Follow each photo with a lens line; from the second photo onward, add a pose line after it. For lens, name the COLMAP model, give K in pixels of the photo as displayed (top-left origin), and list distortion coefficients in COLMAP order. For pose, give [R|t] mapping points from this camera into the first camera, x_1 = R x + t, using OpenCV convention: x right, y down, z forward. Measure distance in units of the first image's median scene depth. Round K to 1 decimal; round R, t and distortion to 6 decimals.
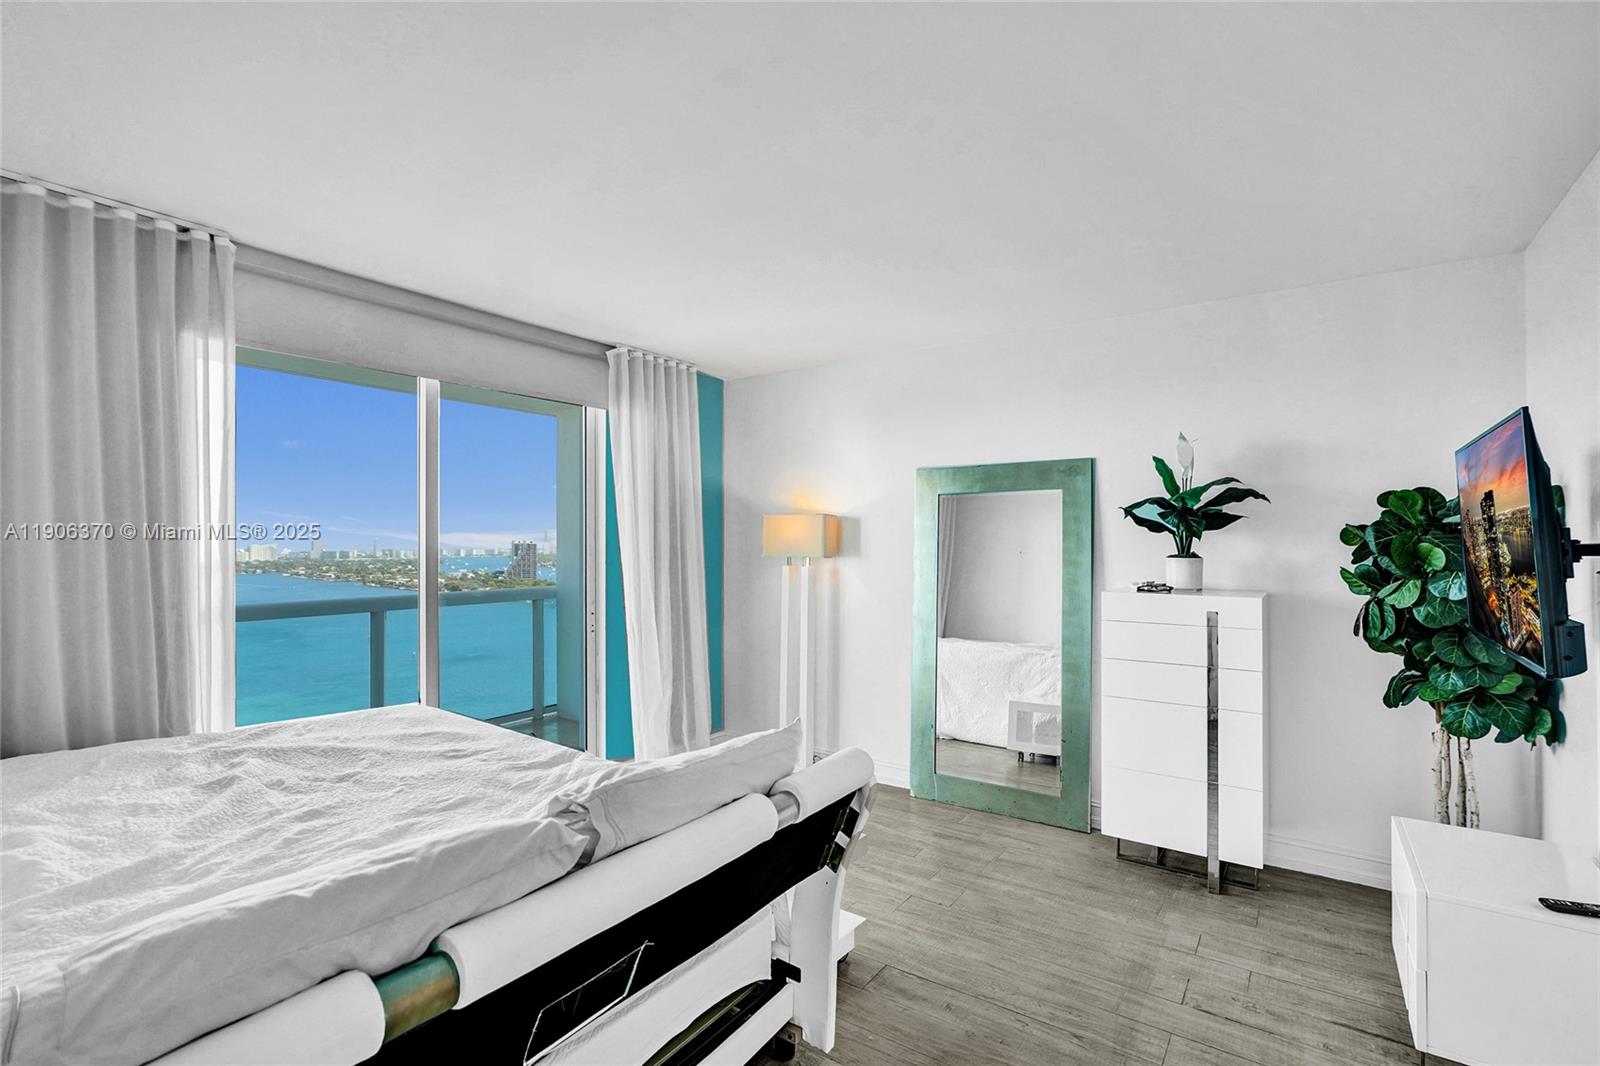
lens RADIAL K [[744.3, 0, 800.0], [0, 744.3, 544.7], [0, 0, 1]] dist [-0.005873, 0.002057]
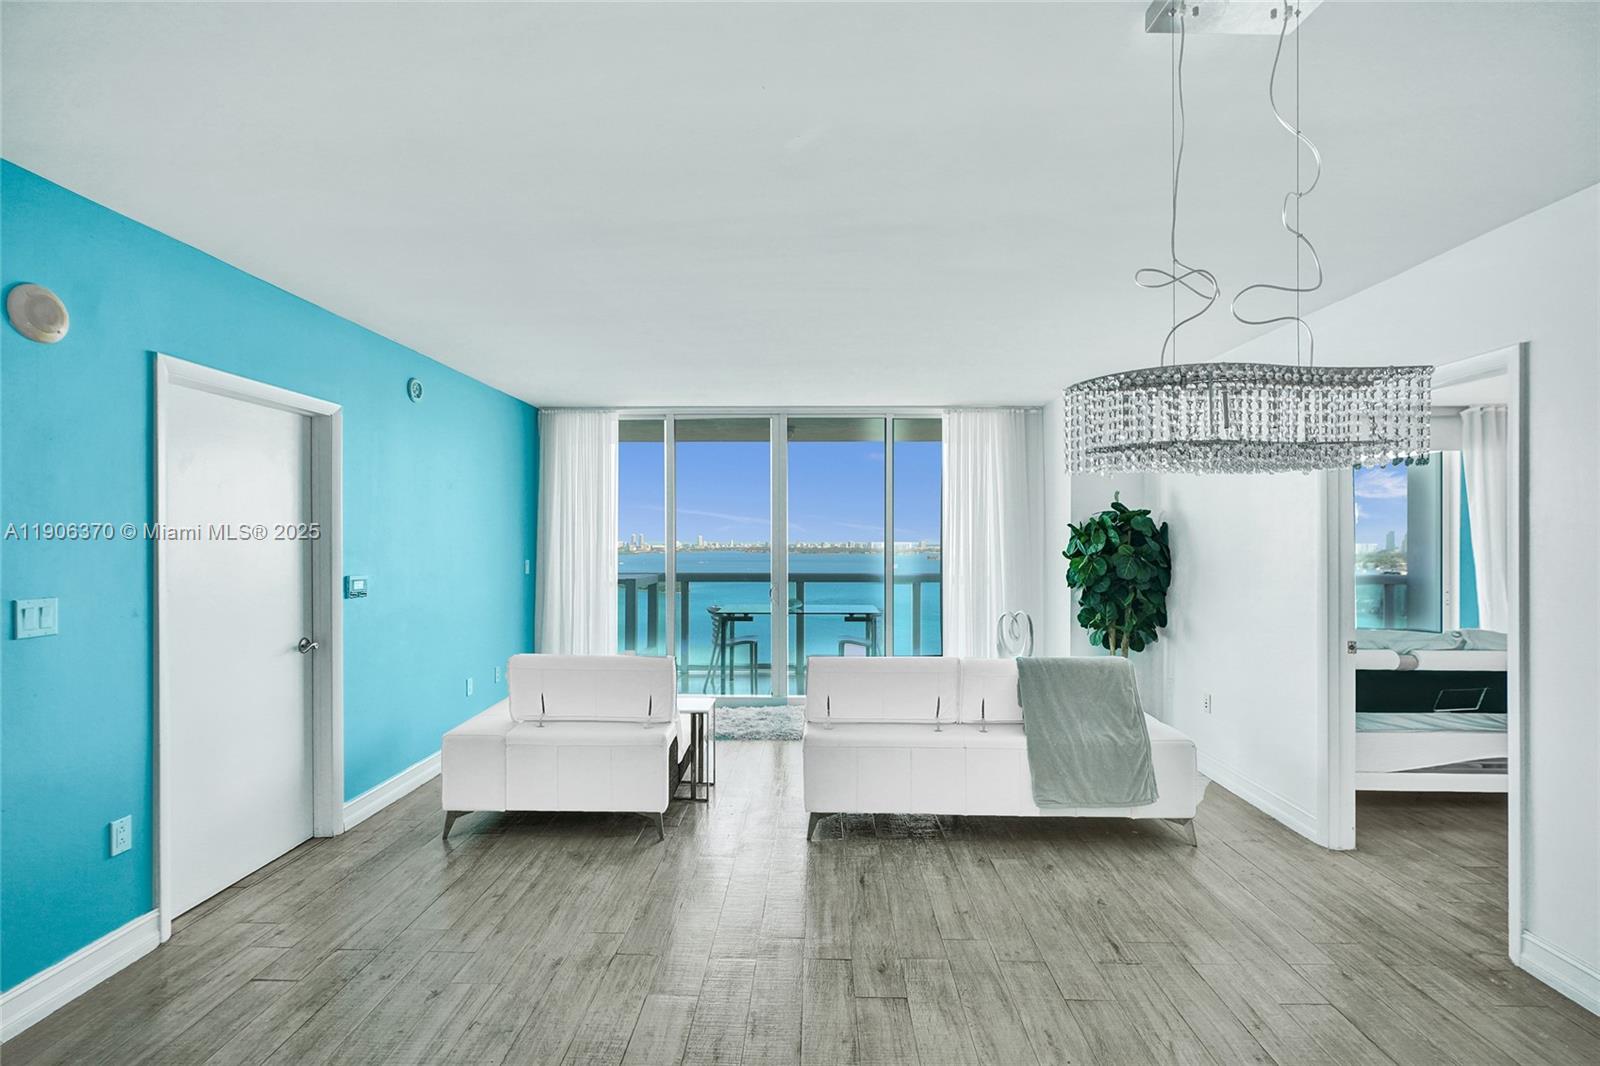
lens RADIAL K [[744.3, 0, 809.7], [0, 744.3, 531.1], [0, 0, 1]] dist [-0.005873, 0.002057]
pose [[0.571415, -0.000170, -0.820661, 0.203325], [-0.009721, 0.999928, -0.006975, -0.003465], [0.820604, 0.011963, 0.571372, -0.874800]]
